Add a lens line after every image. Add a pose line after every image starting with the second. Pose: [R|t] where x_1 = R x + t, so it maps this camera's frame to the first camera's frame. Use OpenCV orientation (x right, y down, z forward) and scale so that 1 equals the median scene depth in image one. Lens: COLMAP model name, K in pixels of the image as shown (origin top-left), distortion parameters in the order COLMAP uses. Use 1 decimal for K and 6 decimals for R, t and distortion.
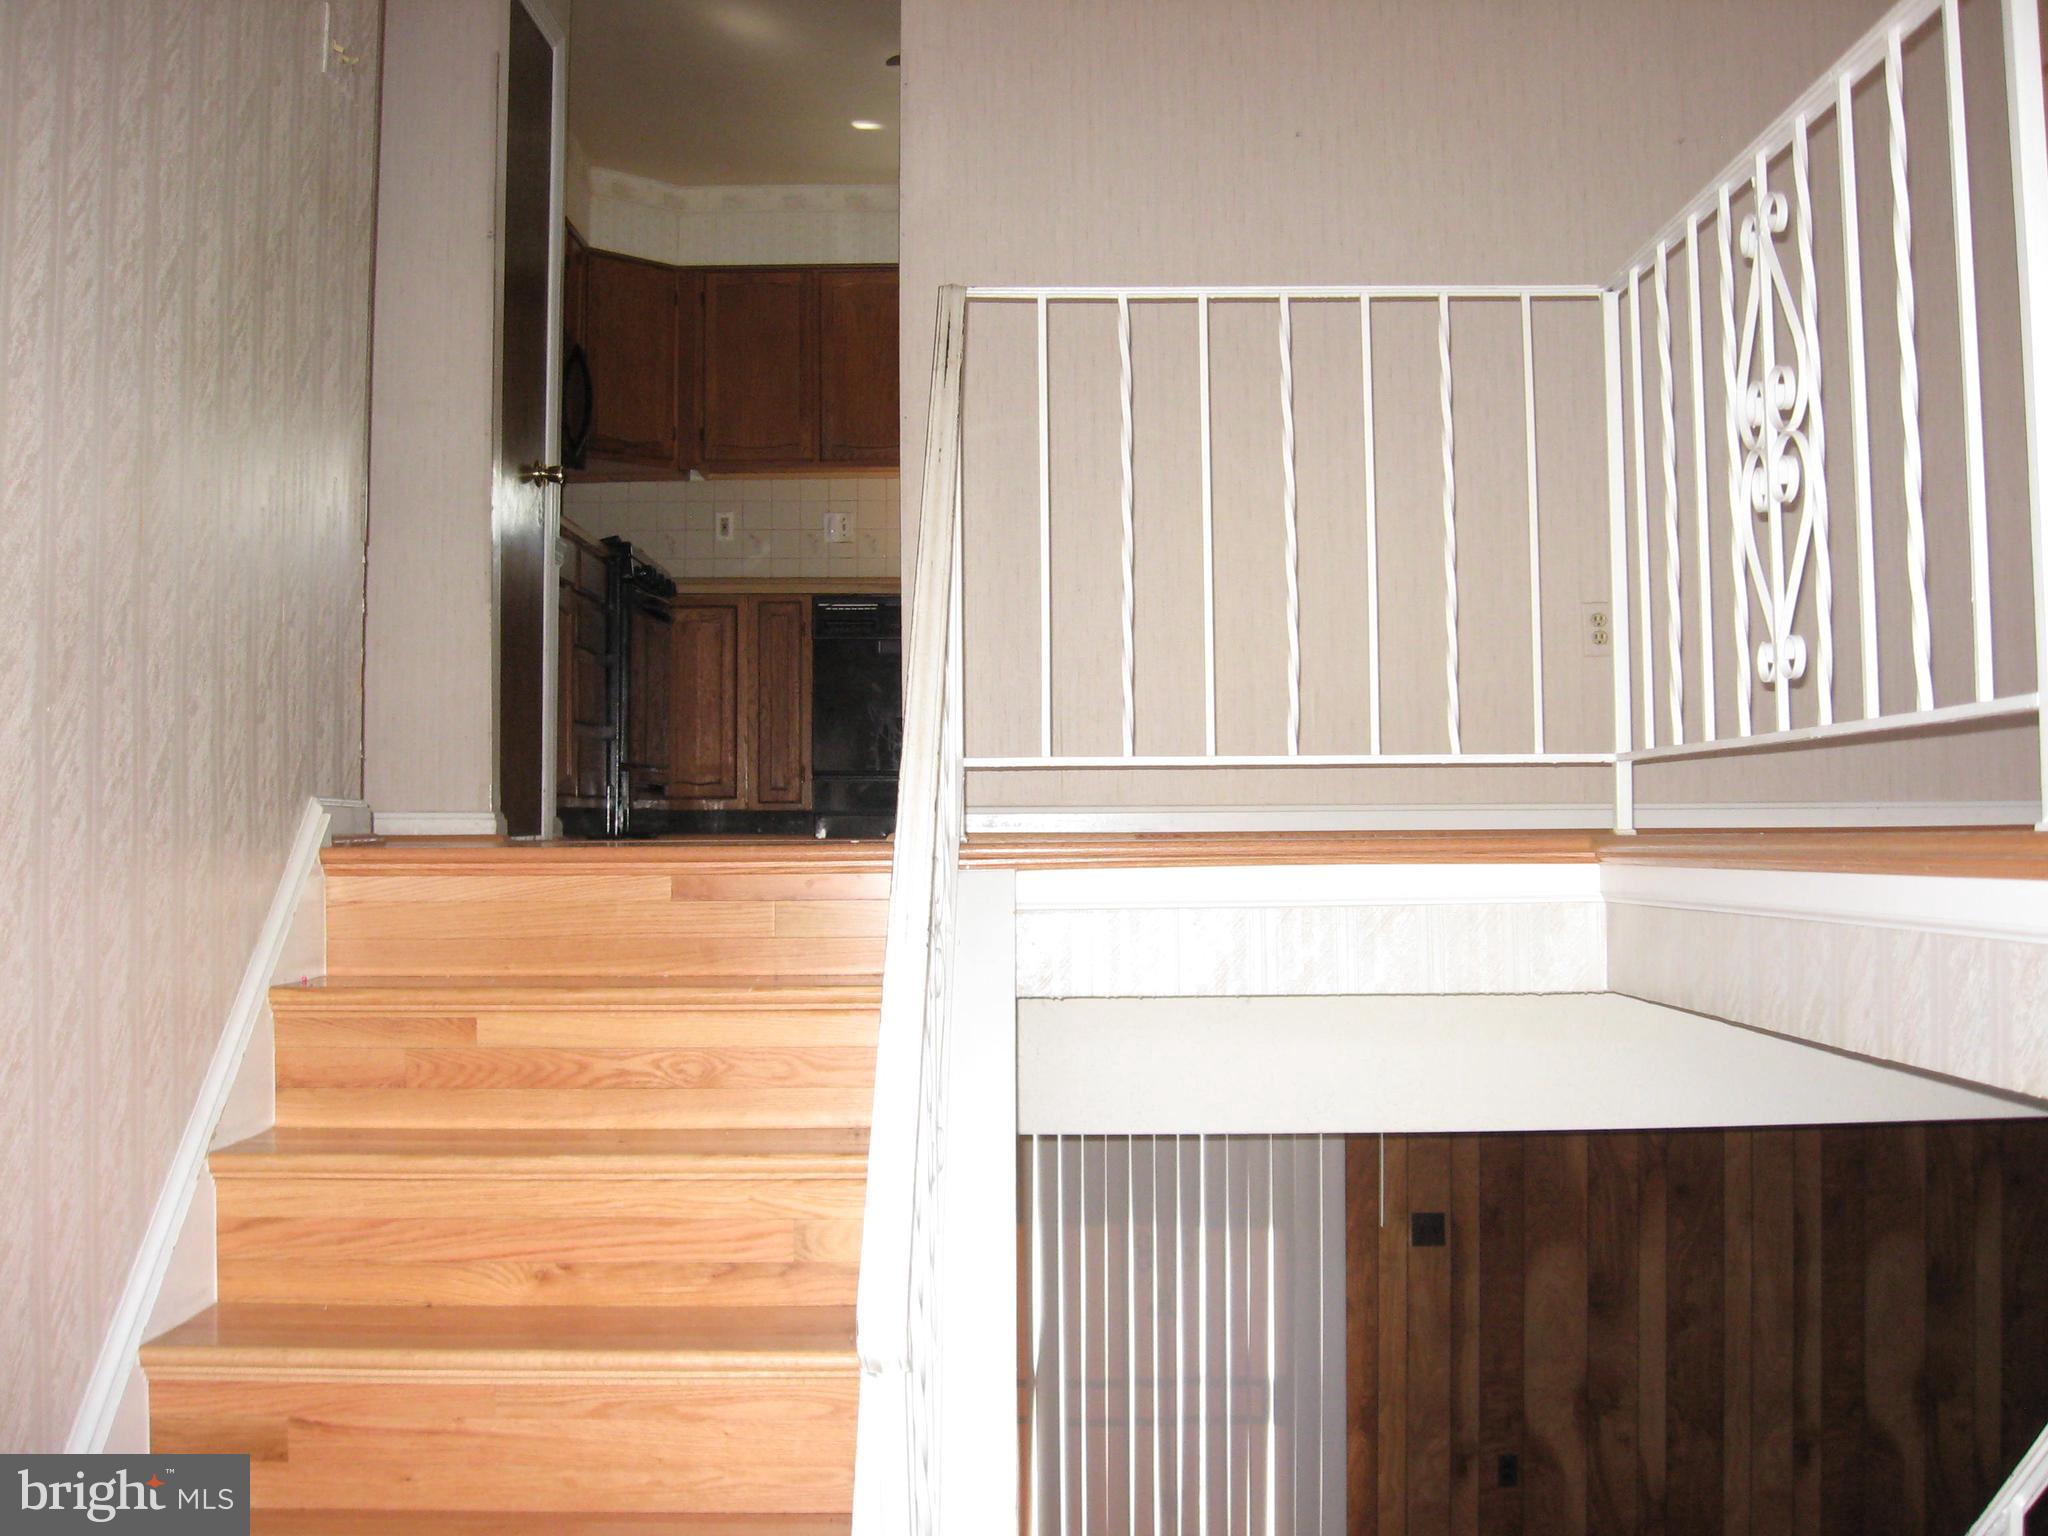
lens RADIAL K [[2102.4, 0, 1024.0], [0, 2102.4, 768.0], [0, 0, 1]] dist [-0.065241, 0.000418]
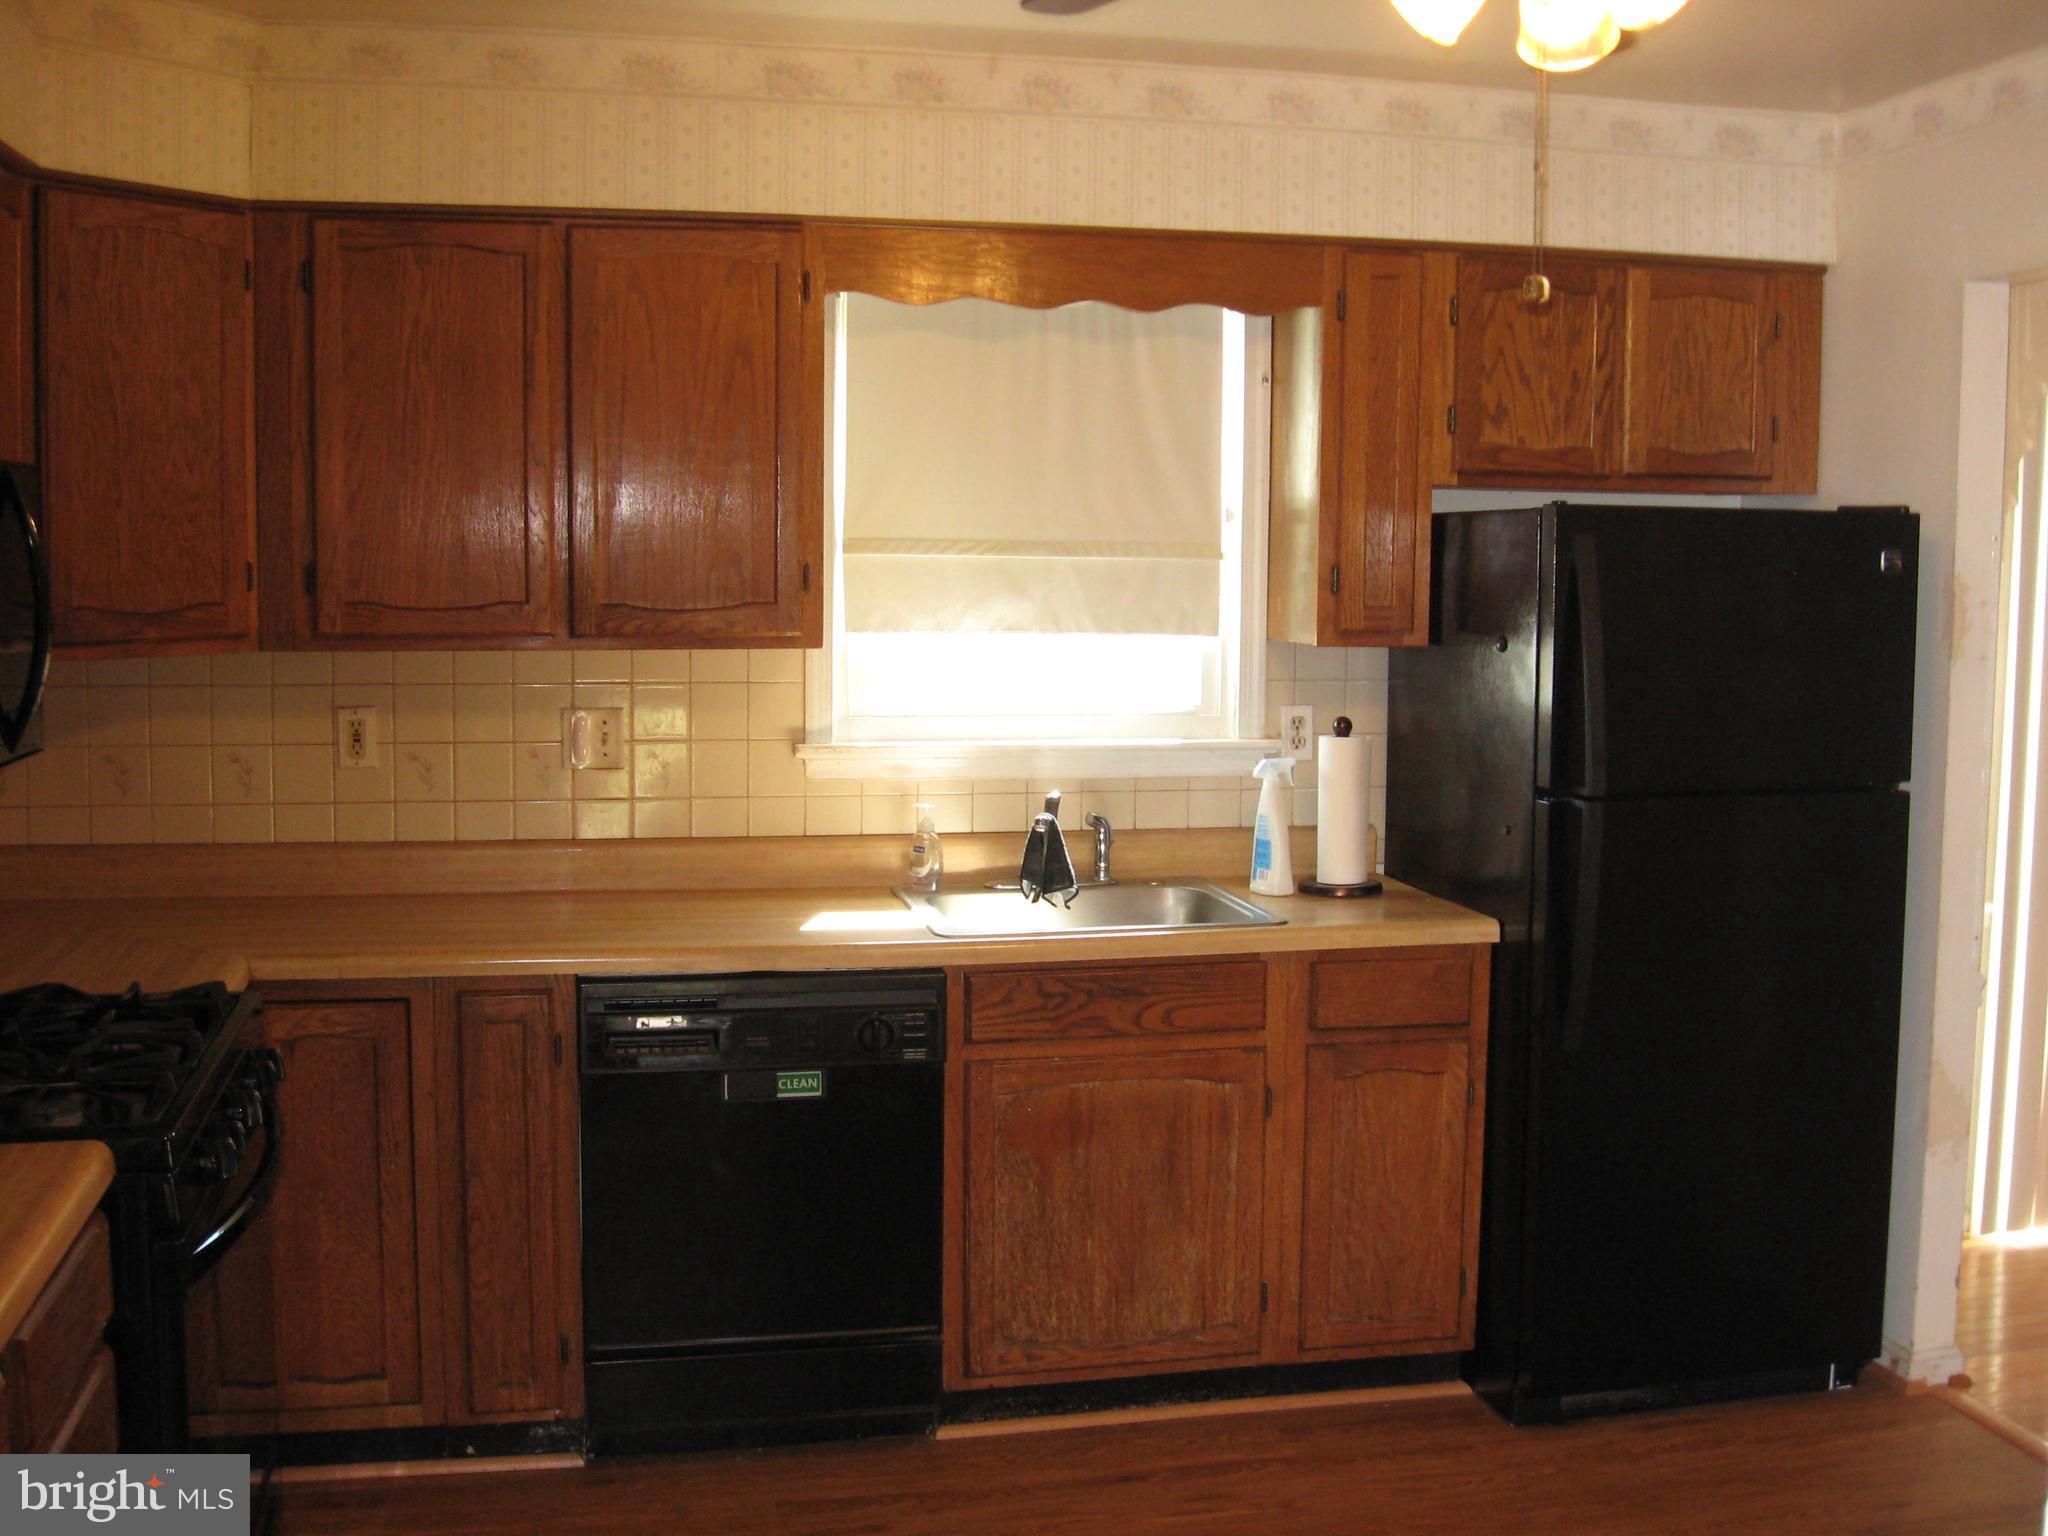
lens RADIAL K [[2102.4, 0, 1024.0], [0, 2102.4, 768.0], [0, 0, 1]] dist [-0.065241, 0.000418]
pose [[0.975461, -0.004300, 0.220132, -0.101752], [-0.030310, 0.987667, 0.153605, -0.193255], [-0.218077, -0.156508, 0.963300, 0.515941]]
